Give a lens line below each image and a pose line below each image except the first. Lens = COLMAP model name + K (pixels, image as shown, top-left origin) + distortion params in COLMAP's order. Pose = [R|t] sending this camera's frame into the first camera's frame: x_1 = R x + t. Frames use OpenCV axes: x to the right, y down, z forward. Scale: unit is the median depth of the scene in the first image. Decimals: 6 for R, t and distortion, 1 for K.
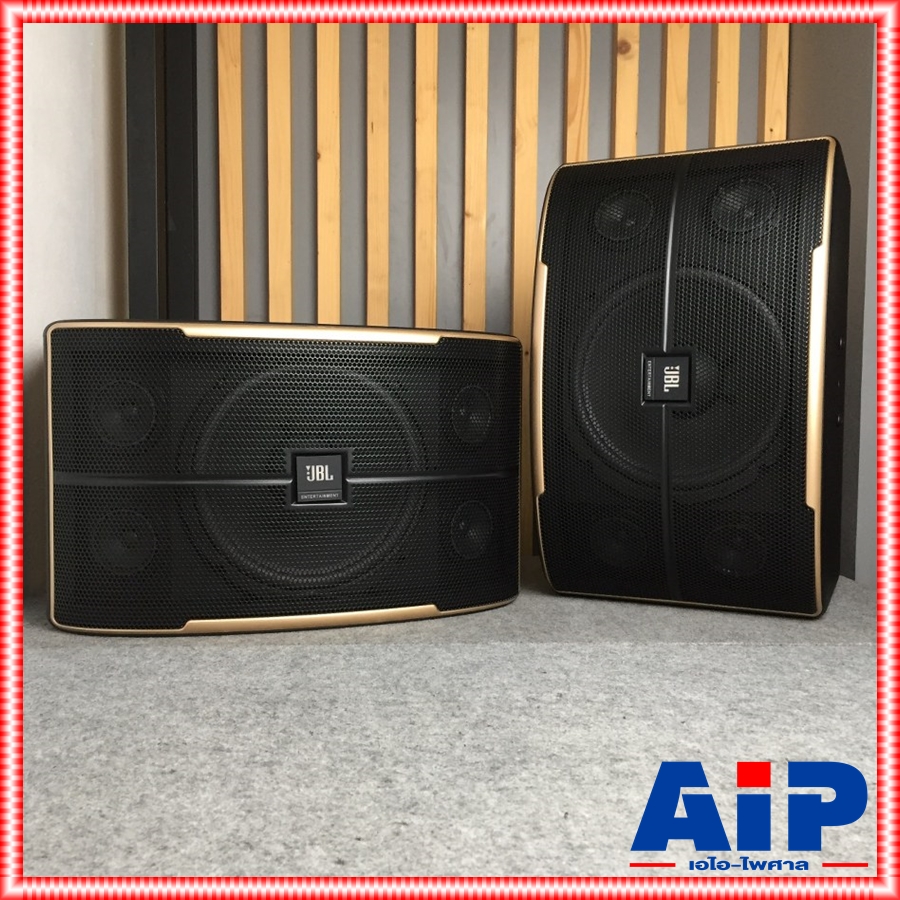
lens RADIAL K [[993.3, 0, 494.2], [0, 993.3, 451.7], [0, 0, 1]] dist [0.084790, -0.113106]
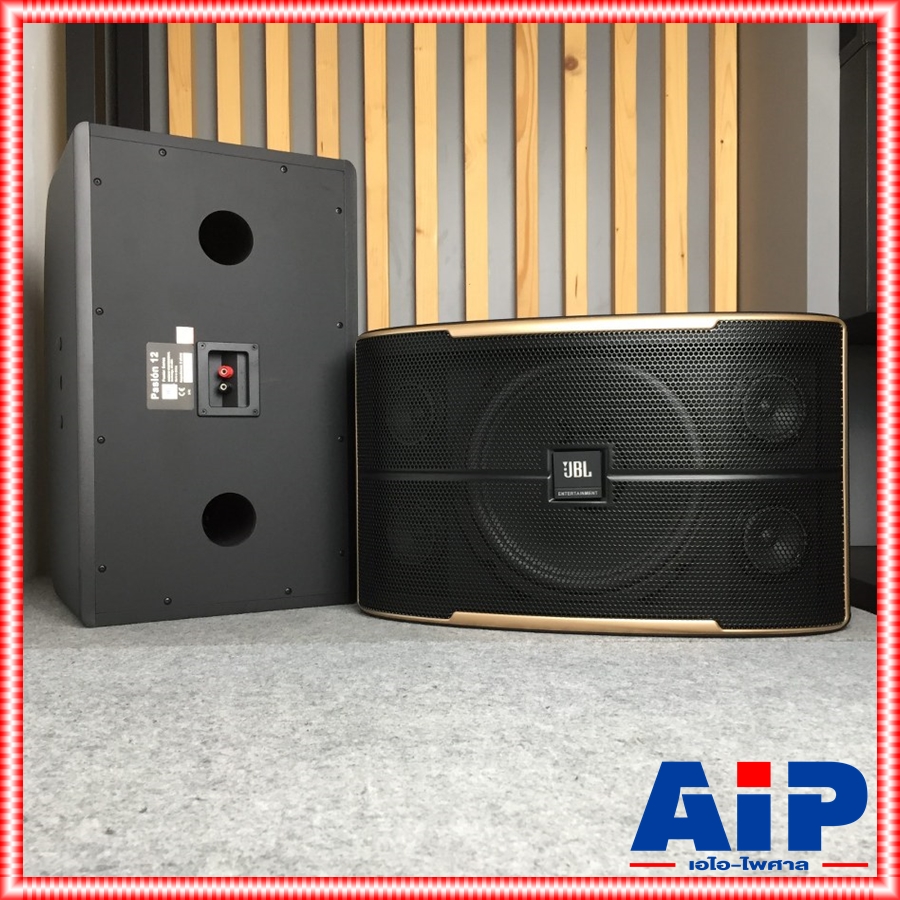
lens RADIAL K [[993.3, 0, 494.2], [0, 993.3, 451.7], [0, 0, 1]] dist [0.084790, -0.113106]
pose [[0.999536, -0.015781, -0.026043, 0.182756], [0.014620, 0.998917, -0.044176, 0.073045], [0.026712, 0.043775, 0.998684, 0.032260]]
